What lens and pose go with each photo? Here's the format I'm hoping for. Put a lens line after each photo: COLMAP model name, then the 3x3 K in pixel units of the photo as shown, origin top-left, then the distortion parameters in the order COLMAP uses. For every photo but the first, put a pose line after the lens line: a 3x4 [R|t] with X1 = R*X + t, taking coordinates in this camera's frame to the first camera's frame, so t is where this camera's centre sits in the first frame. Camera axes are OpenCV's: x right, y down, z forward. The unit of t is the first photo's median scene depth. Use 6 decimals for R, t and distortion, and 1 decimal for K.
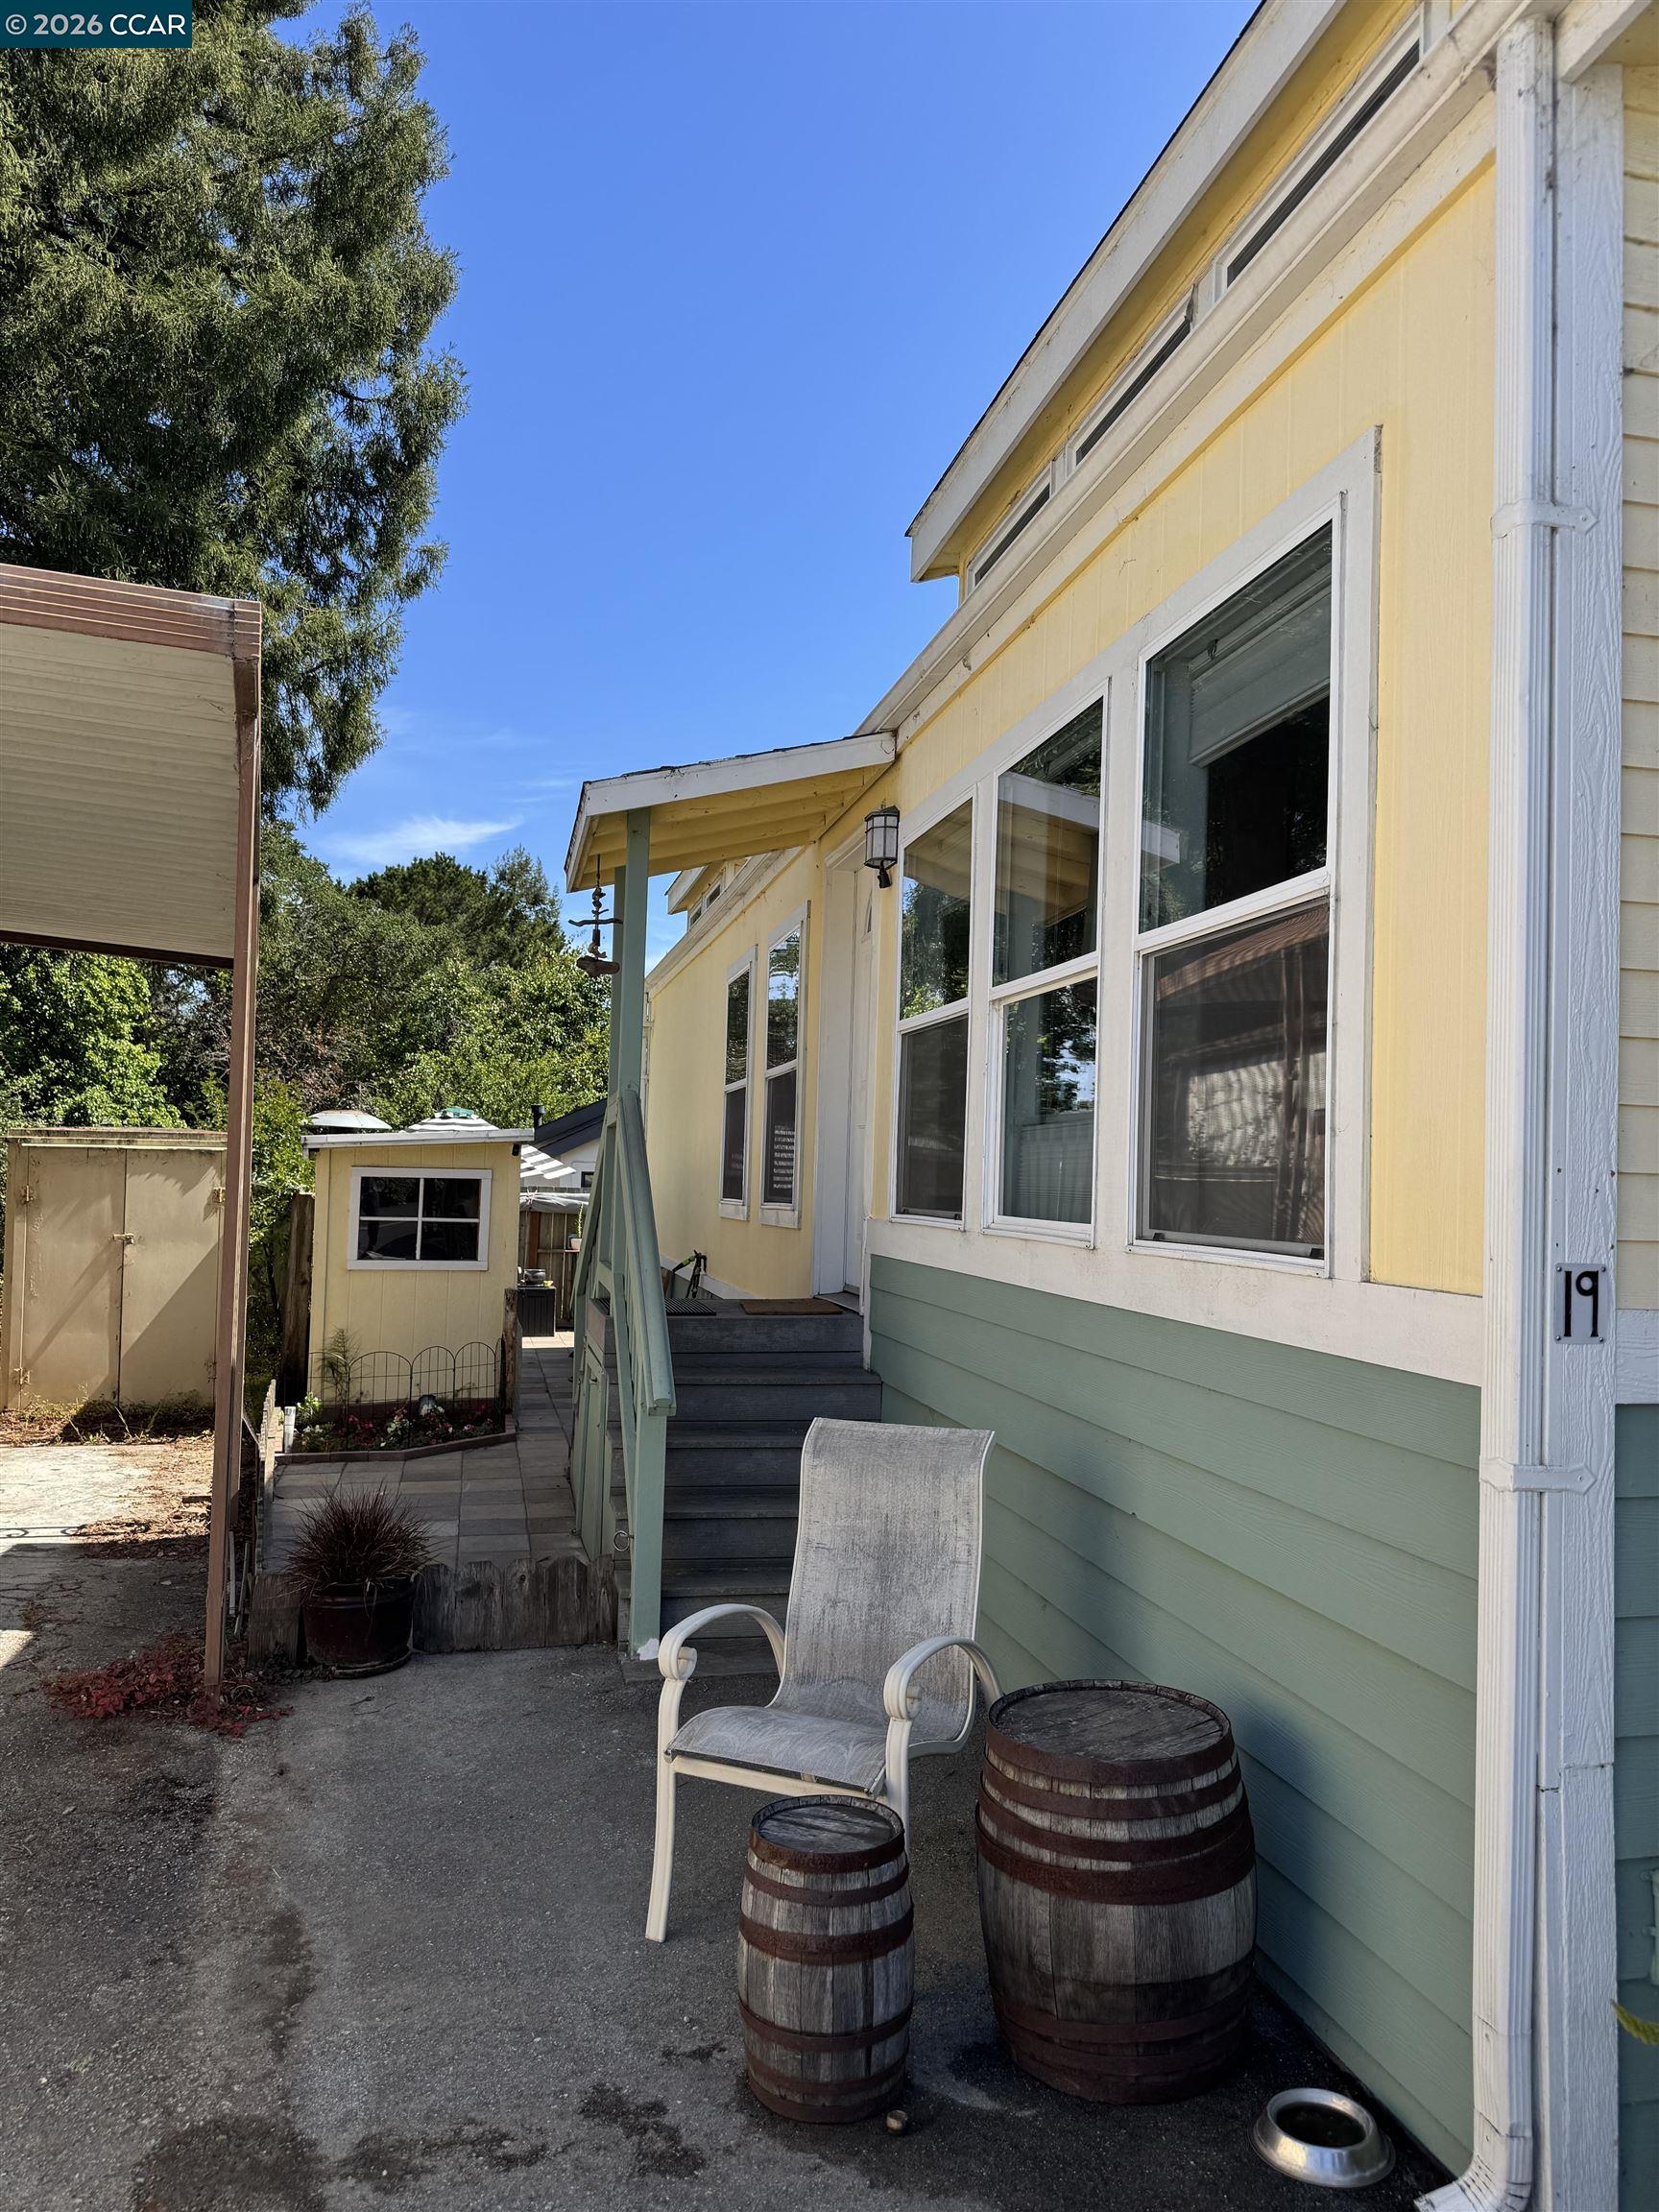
lens RADIAL K [[1587.5, 0, 823.5], [0, 1587.5, 1106.8], [0, 0, 1]] dist [0.028448, -0.043428]
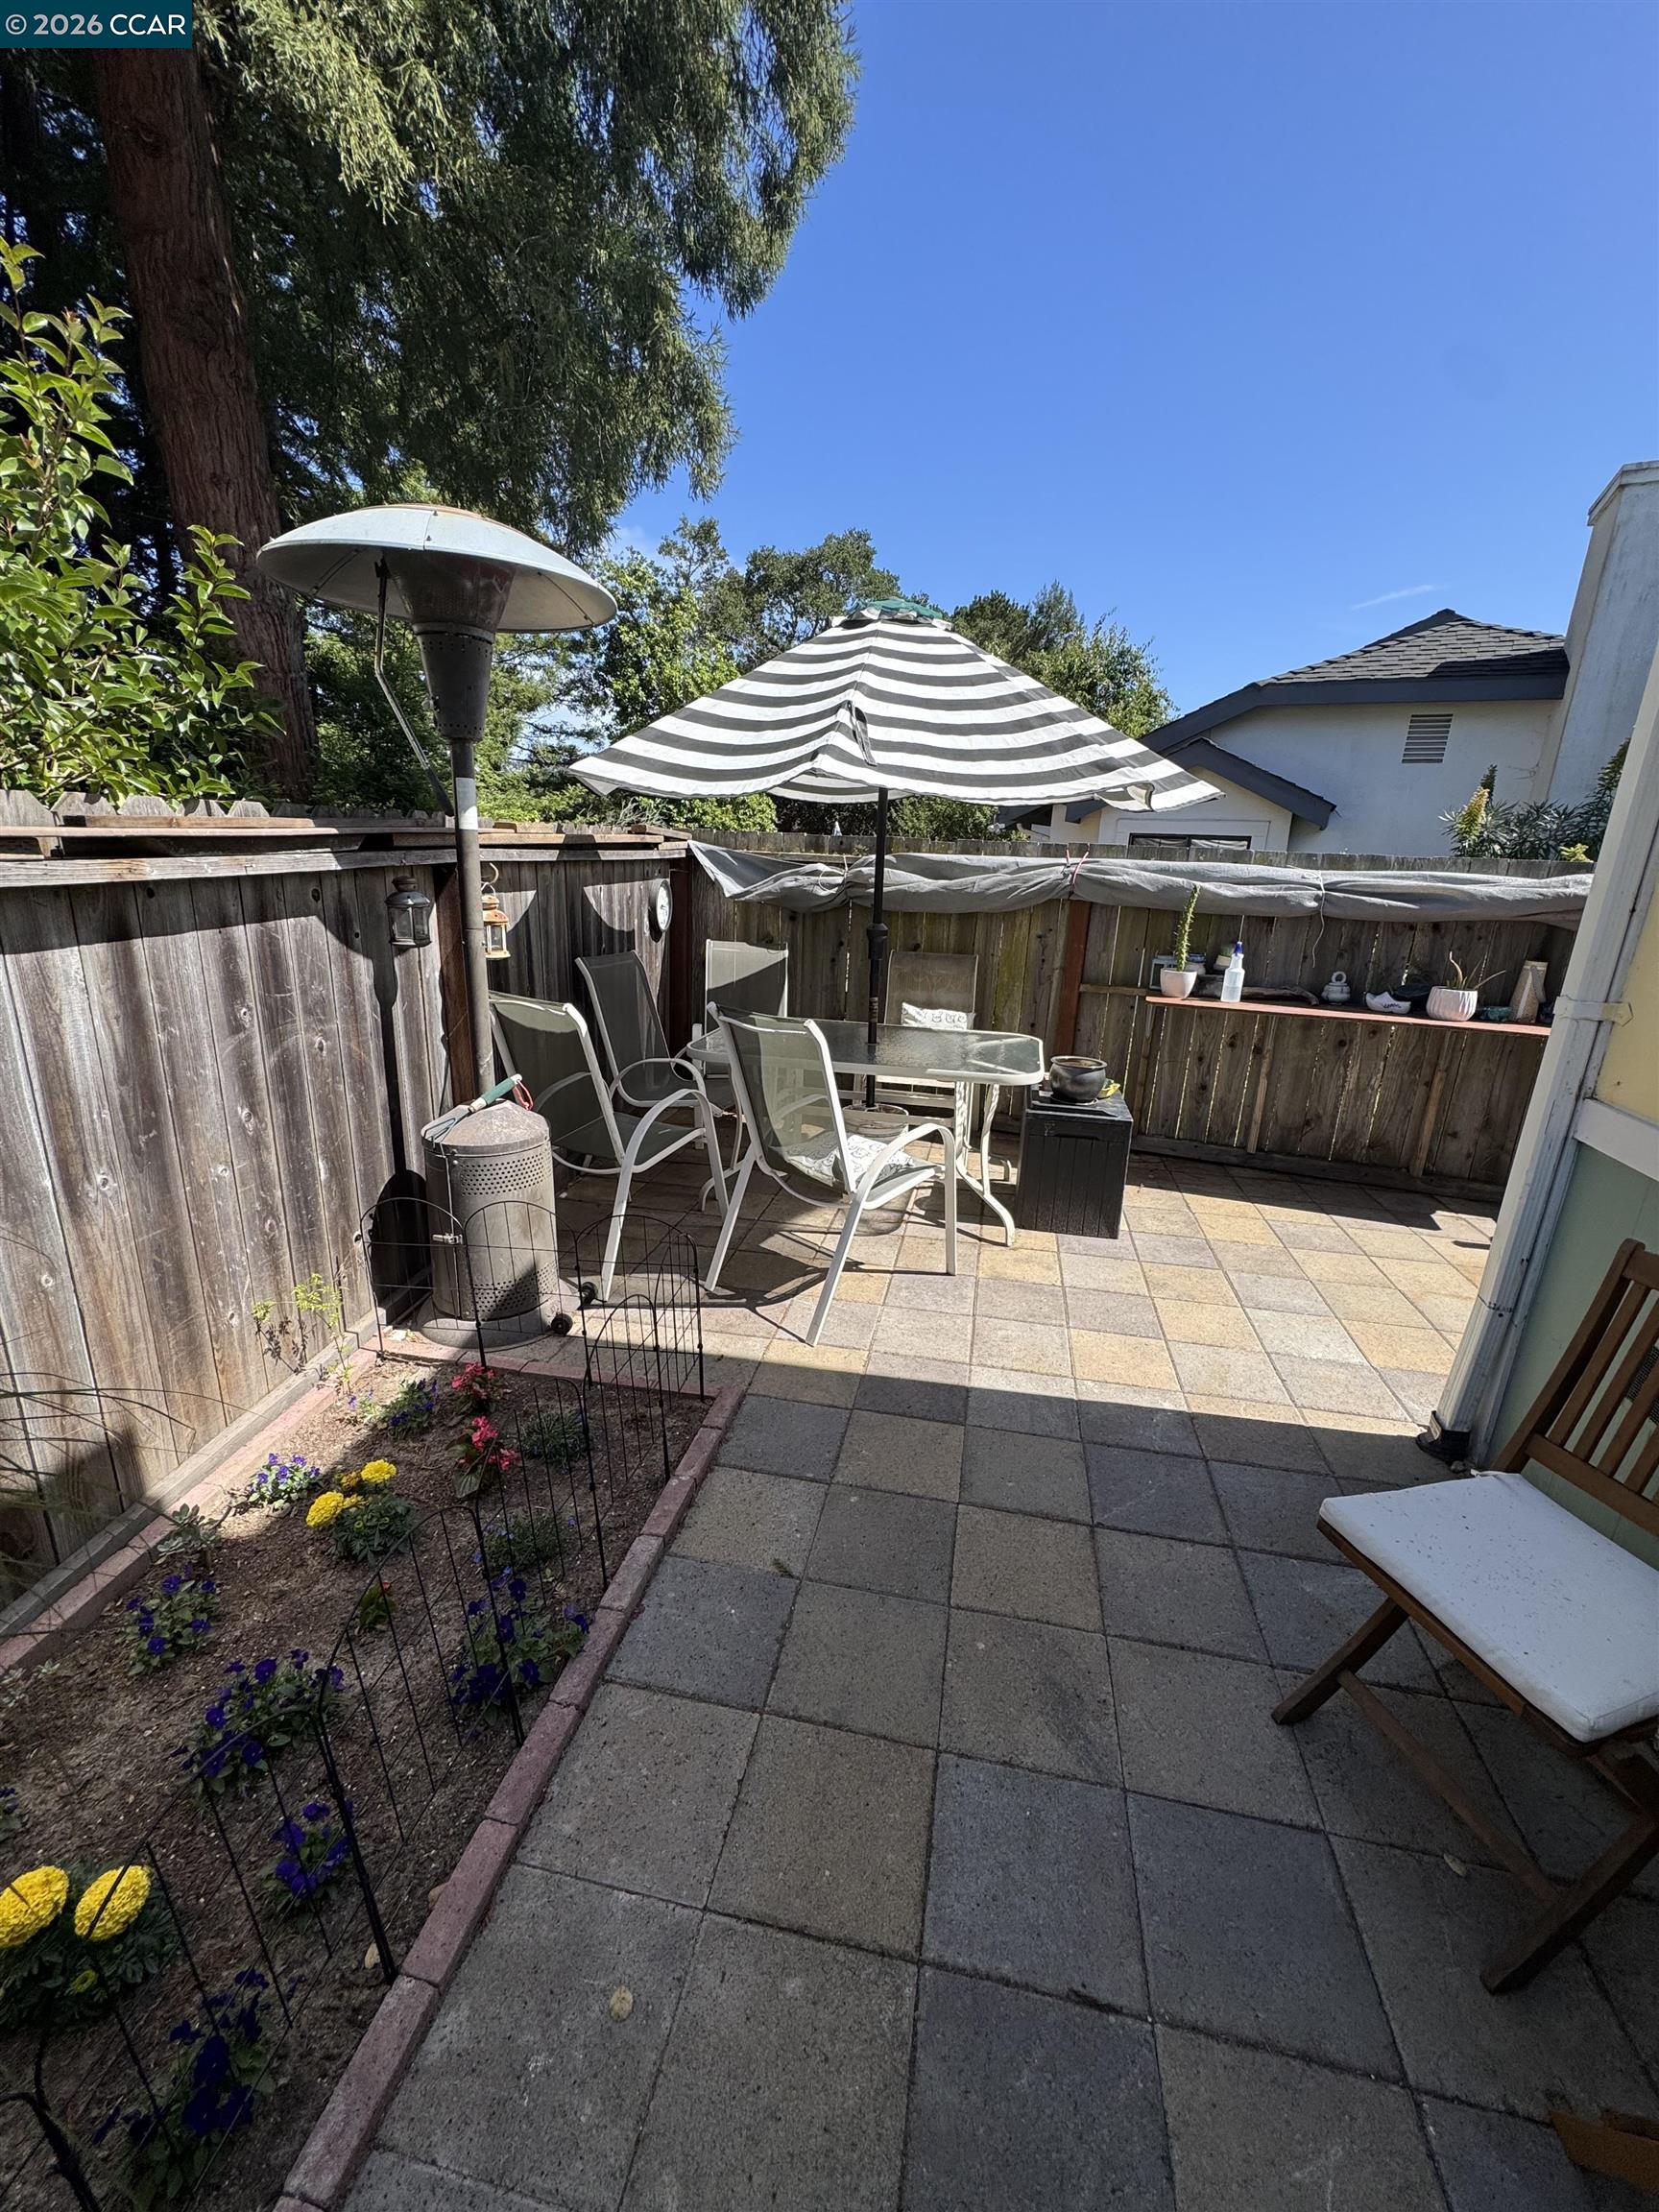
lens RADIAL K [[881.2, 0, 835.4], [0, 881.2, 1121.2], [0, 0, 1]] dist [-0.000426, 0.000456]
pose [[0.918931, 0.121969, -0.375085, -0.149644], [0.009887, 0.943562, 0.331048, 0.042901], [0.394294, -0.307919, 0.865863, 0.764070]]
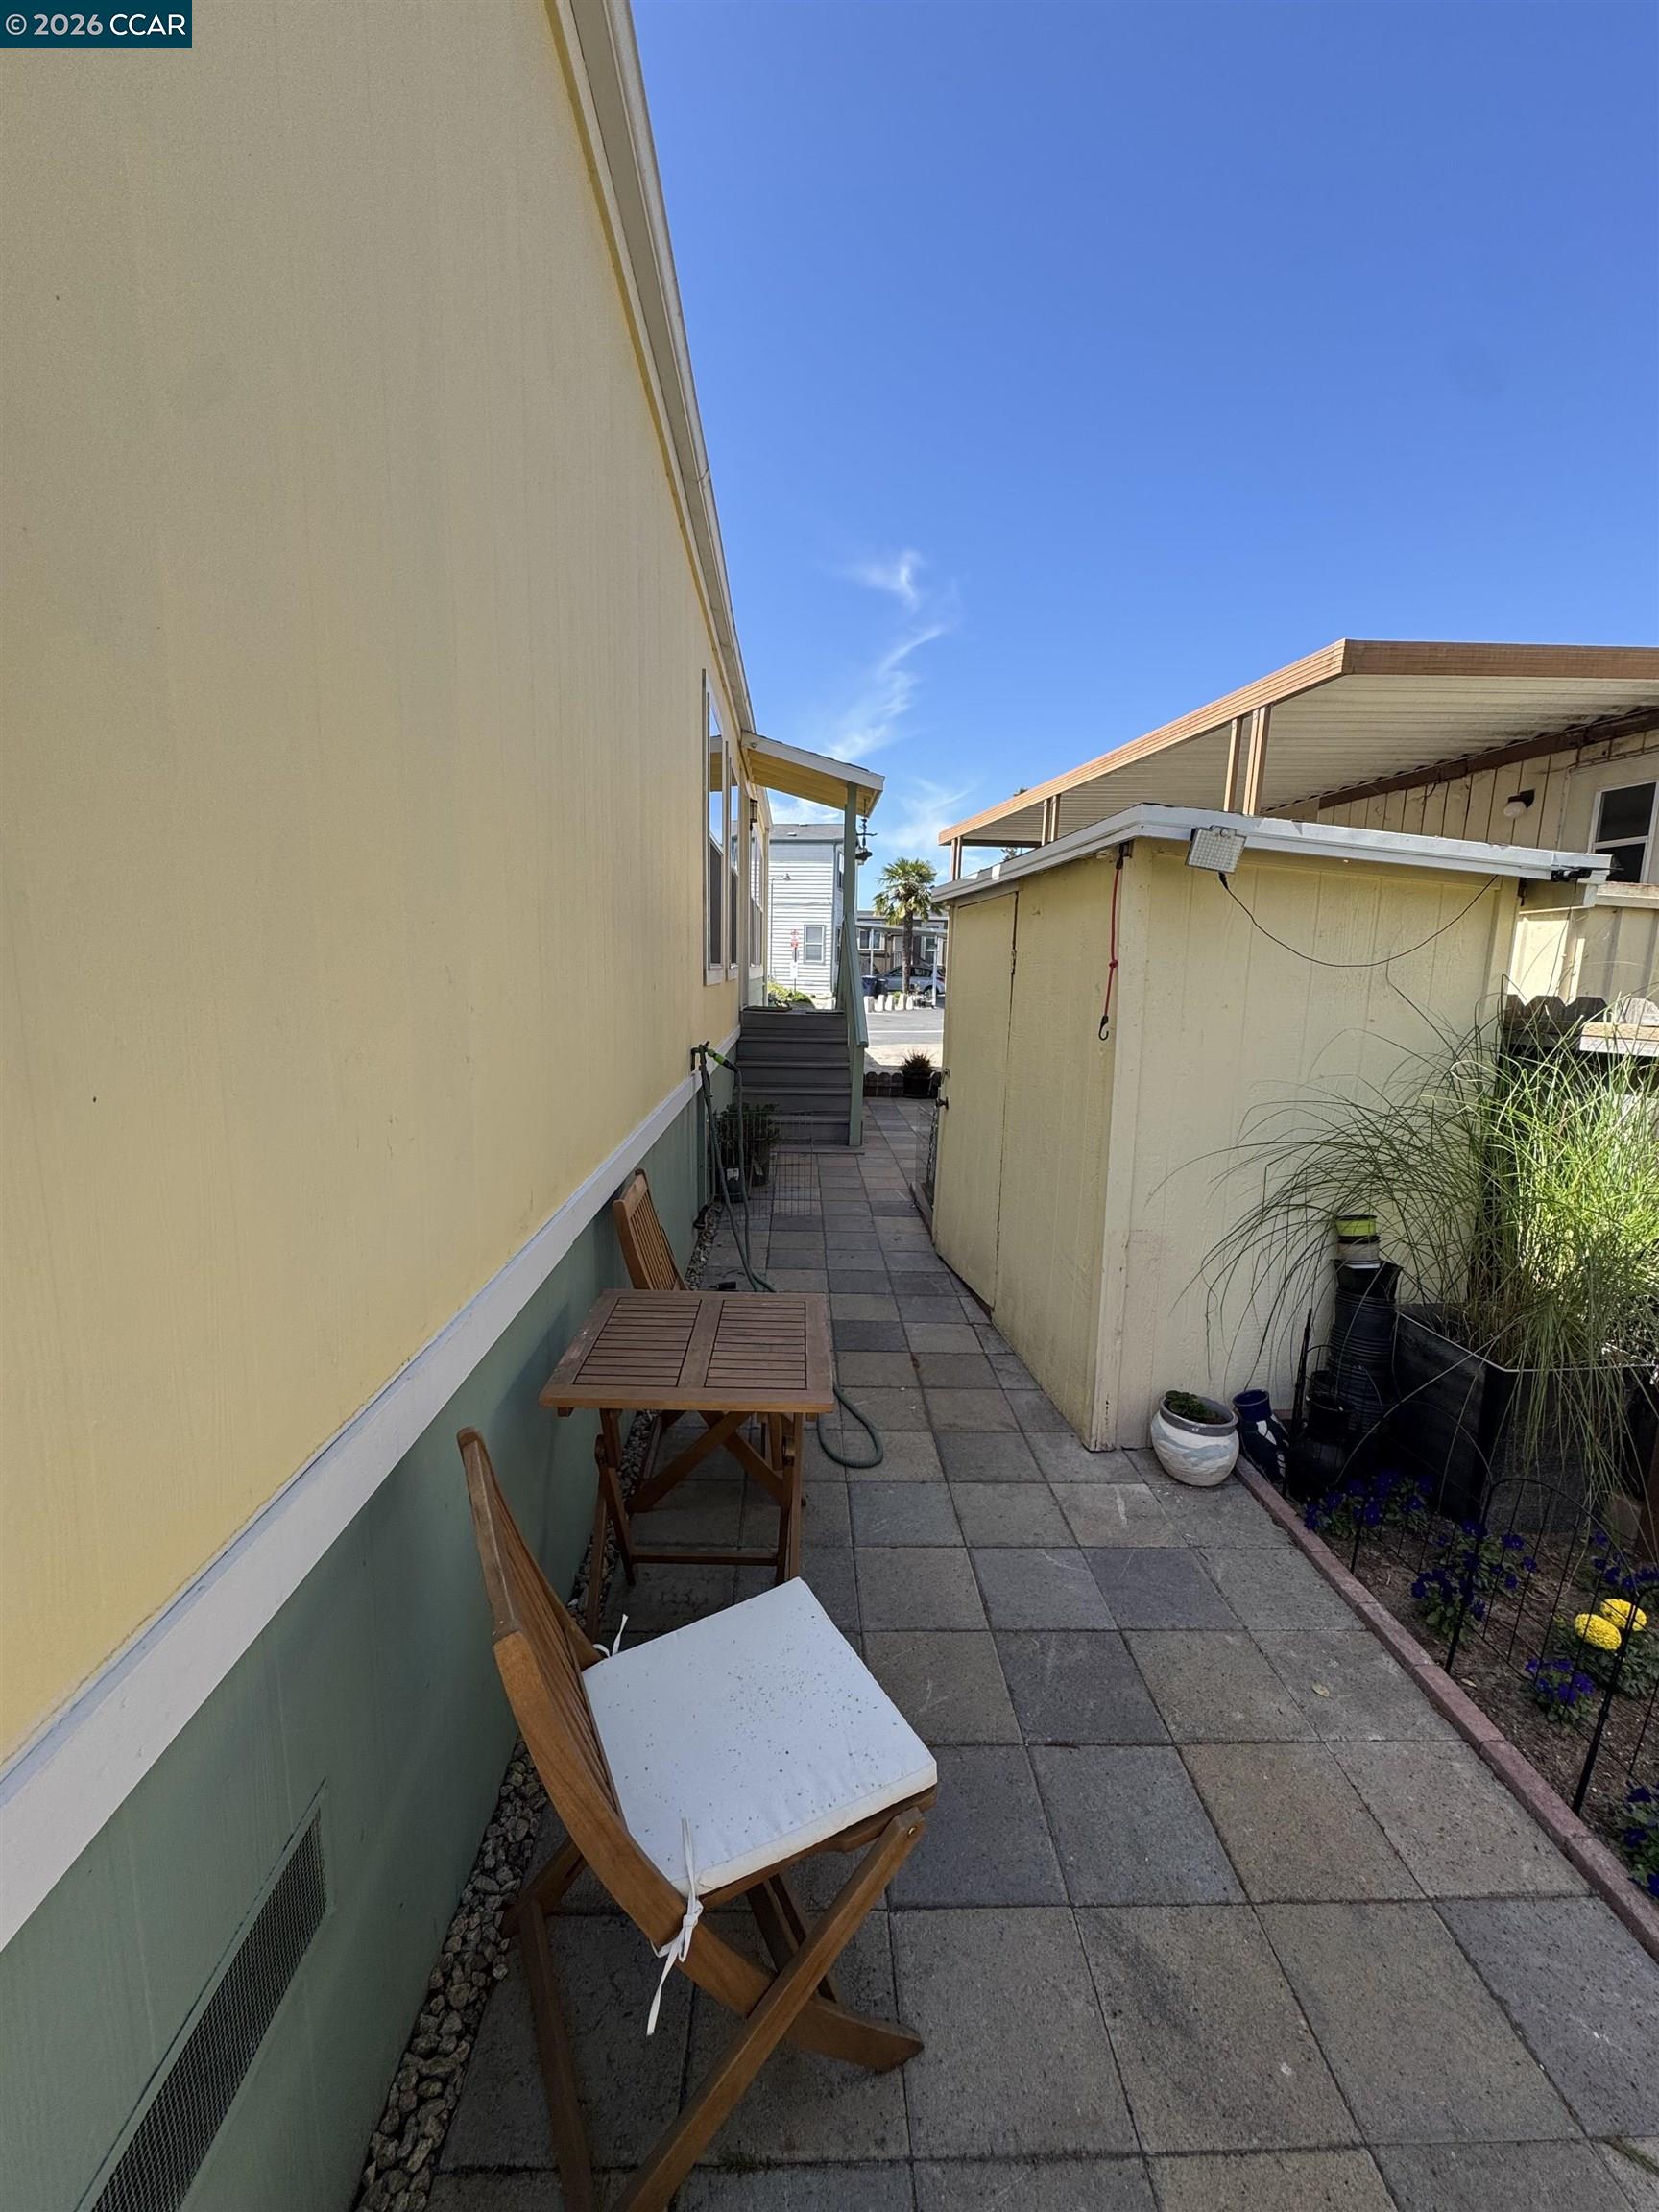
lens RADIAL K [[881.2, 0, 830.9], [0, 881.2, 1102.3], [0, 0, 1]] dist [-0.000426, 0.000456]
pose [[-0.983209, -0.081804, 0.163121, -0.132491], [-0.062047, 0.990497, 0.122740, 0.044327], [-0.171611, 0.110558, -0.978942, 0.907679]]
